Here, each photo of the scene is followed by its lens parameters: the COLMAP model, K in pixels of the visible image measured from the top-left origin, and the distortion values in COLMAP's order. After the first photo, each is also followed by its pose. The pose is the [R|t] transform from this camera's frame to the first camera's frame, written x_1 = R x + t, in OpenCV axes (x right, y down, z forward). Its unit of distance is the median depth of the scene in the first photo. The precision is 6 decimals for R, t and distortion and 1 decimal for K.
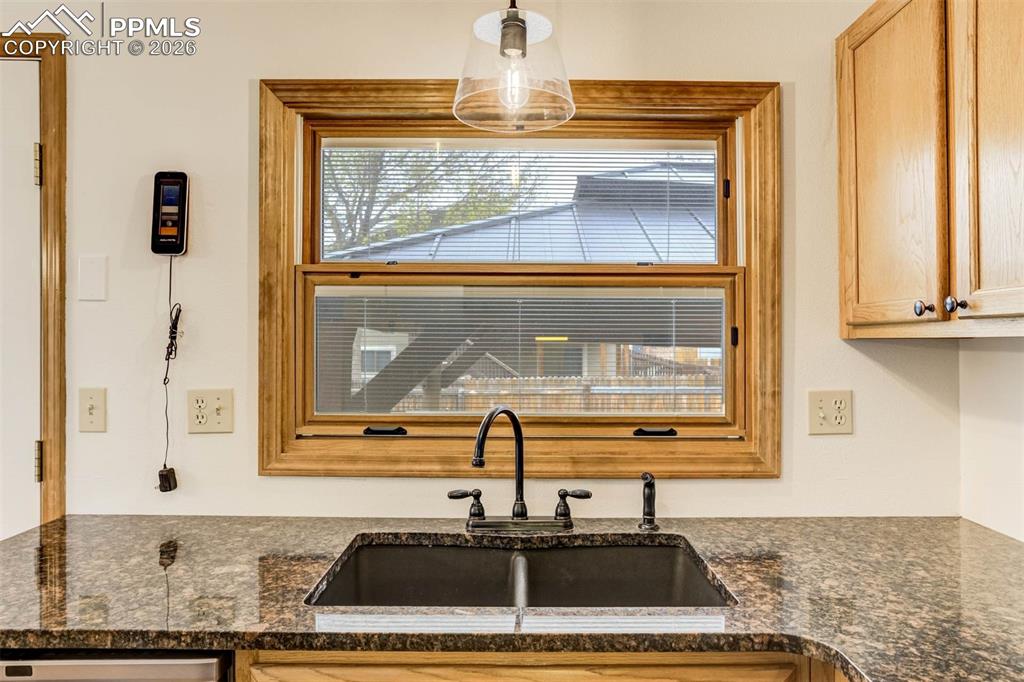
lens RADIAL K [[658.5, 0, 512.0], [0, 658.5, 341.0], [0, 0, 1]] dist [-0.049405, 0.044104]
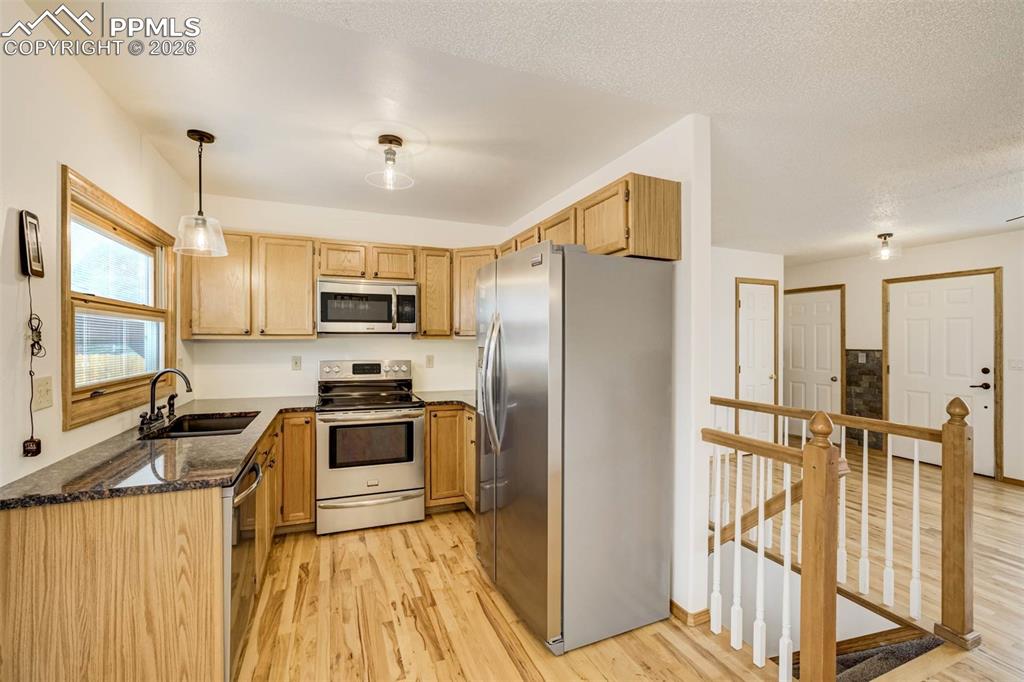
lens RADIAL K [[440.2, 0, 504.7], [0, 440.2, 337.8], [0, 0, 1]] dist [-0.040435, 0.010023]
pose [[-0.377757, -0.001944, 0.925903, -1.688462], [-0.006864, 0.999976, -0.000701, -0.016288], [-0.925879, -0.006620, -0.377762, 0.439271]]
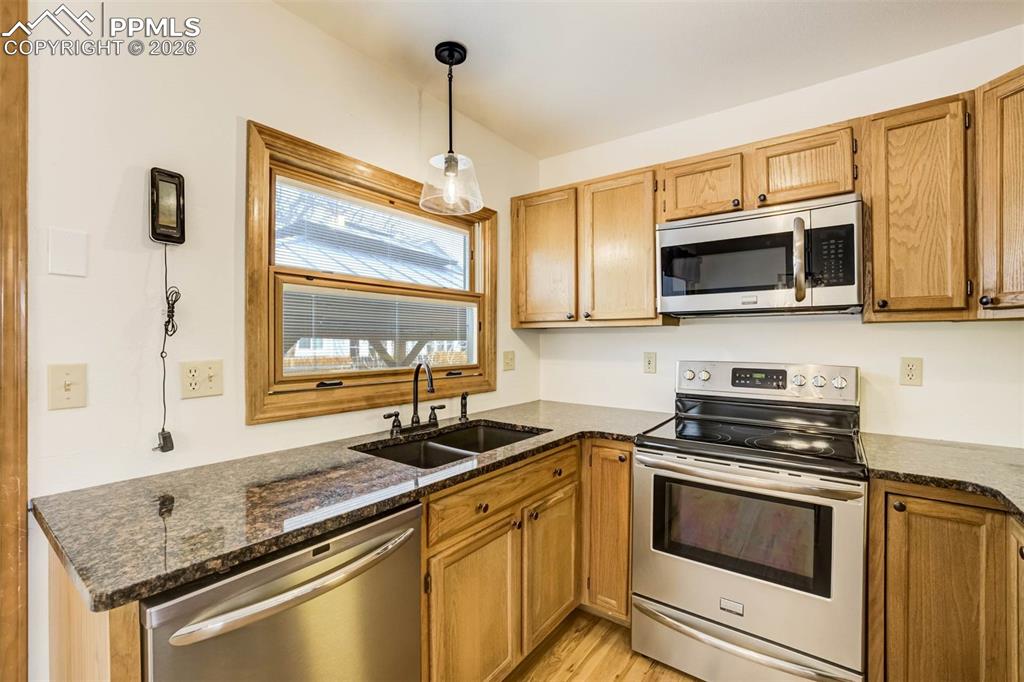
lens RADIAL K [[440.2, 0, 504.7], [0, 440.2, 337.8], [0, 0, 1]] dist [-0.040435, 0.010023]
pose [[0.605290, 0.001254, 0.796004, -0.767750], [-0.001562, 0.999999, -0.000388, 0.031773], [-0.796004, -0.001009, 0.605291, 0.076963]]
